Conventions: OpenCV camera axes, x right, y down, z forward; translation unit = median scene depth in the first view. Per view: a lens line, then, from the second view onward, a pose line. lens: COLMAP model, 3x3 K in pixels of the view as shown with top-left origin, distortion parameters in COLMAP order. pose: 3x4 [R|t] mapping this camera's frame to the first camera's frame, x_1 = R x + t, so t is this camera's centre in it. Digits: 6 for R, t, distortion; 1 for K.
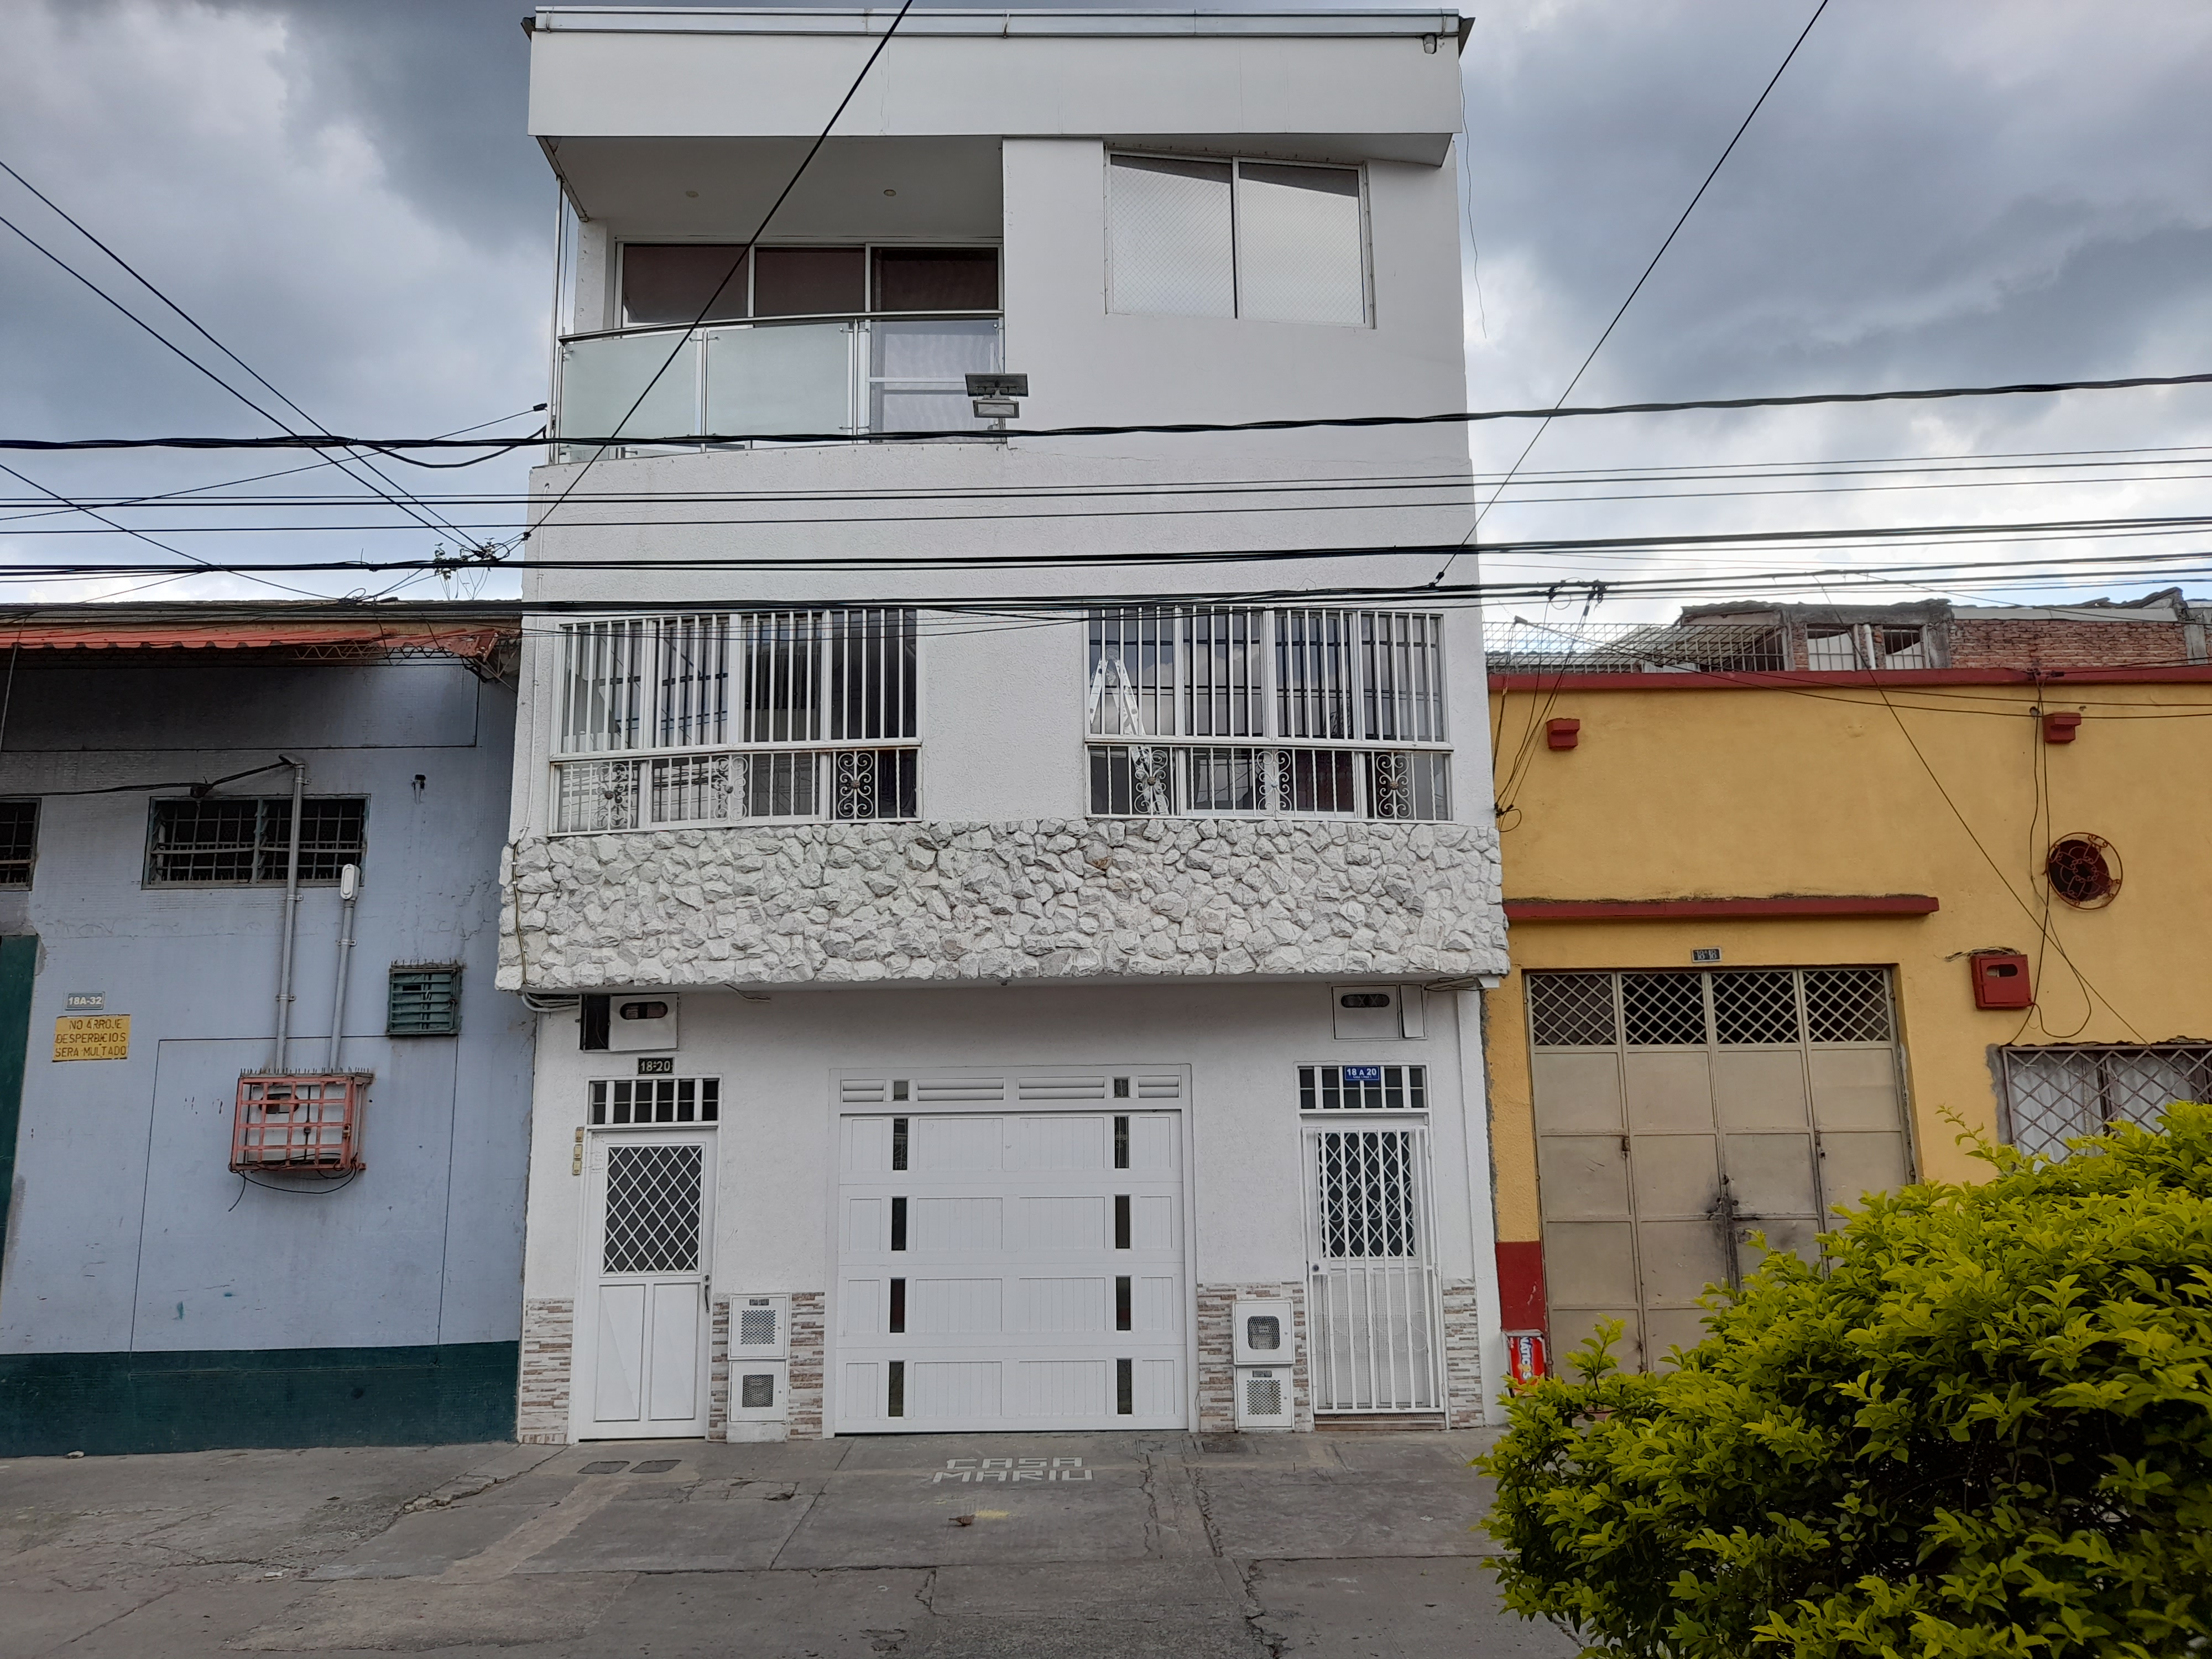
lens RADIAL K [[1607.9, 0, 1115.3], [0, 1607.9, 829.7], [0, 0, 1]] dist [0.034981, -0.031976]
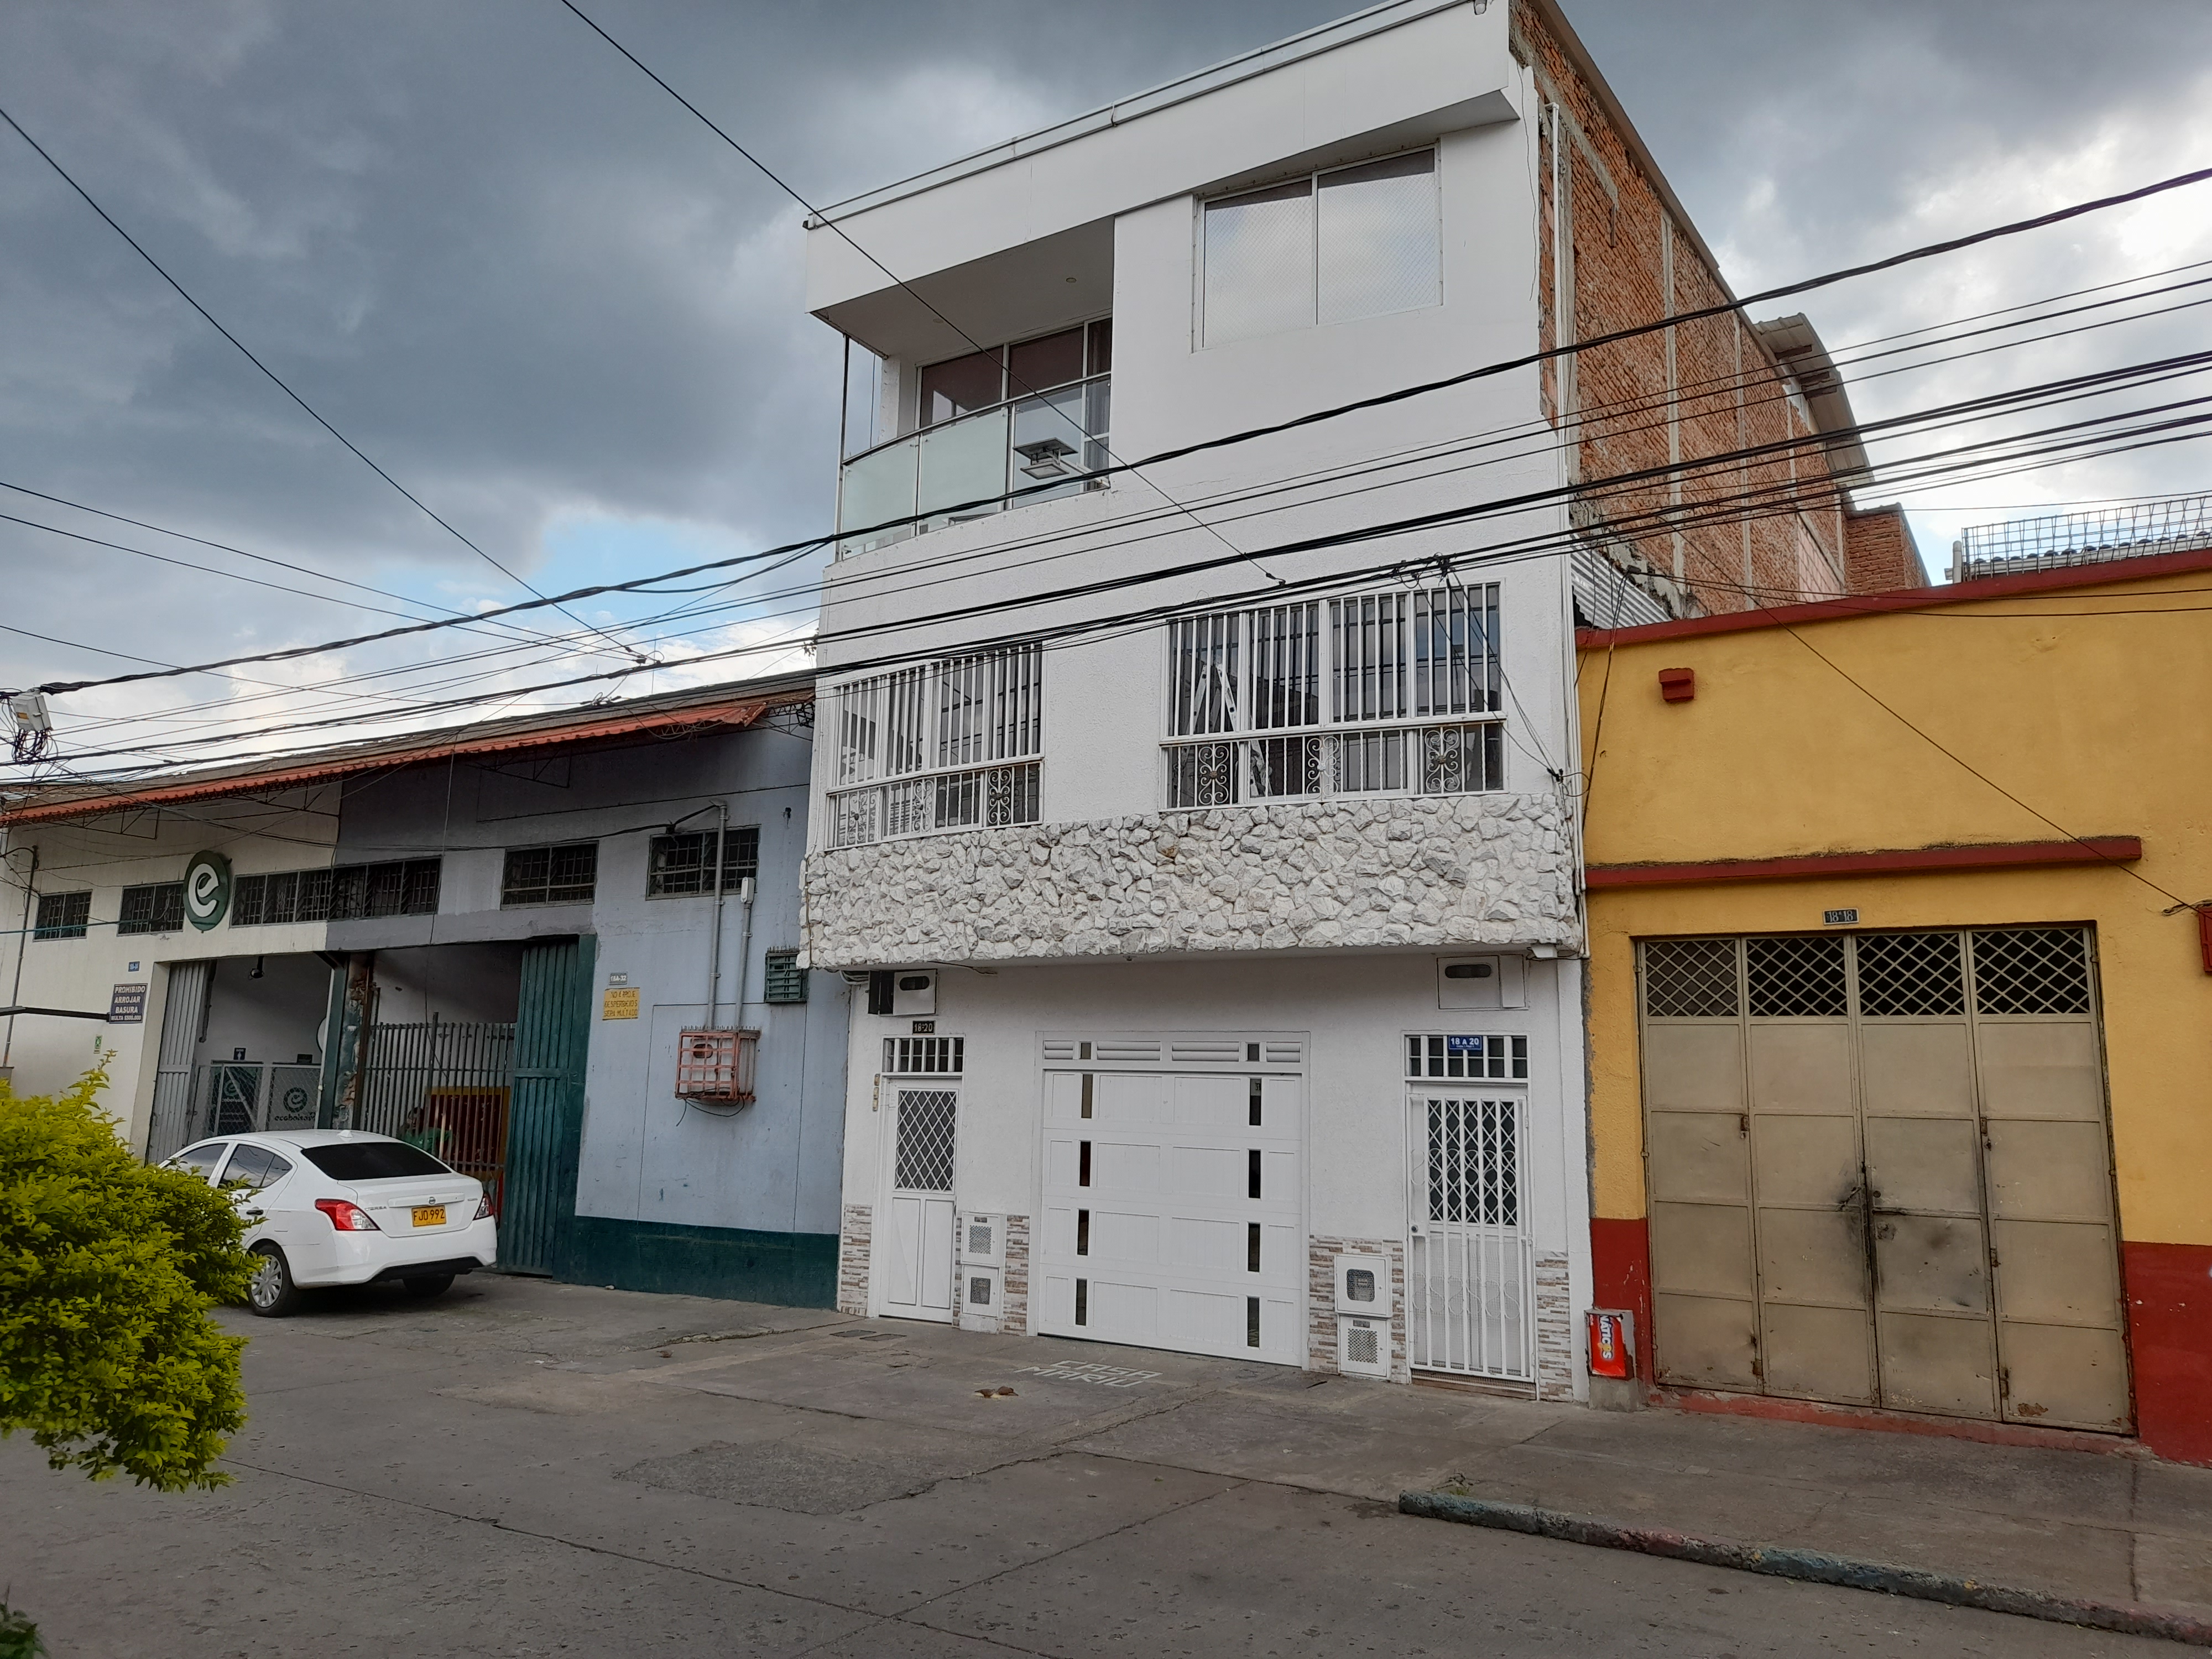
lens RADIAL K [[1607.9, 0, 1111.2], [0, 1607.9, 823.7], [0, 0, 1]] dist [0.034981, -0.031976]
pose [[0.835953, -0.058811, -0.545642, 0.537983], [0.068041, 0.997677, -0.003291, 0.001968], [0.544568, -0.034375, 0.838012, 0.033275]]
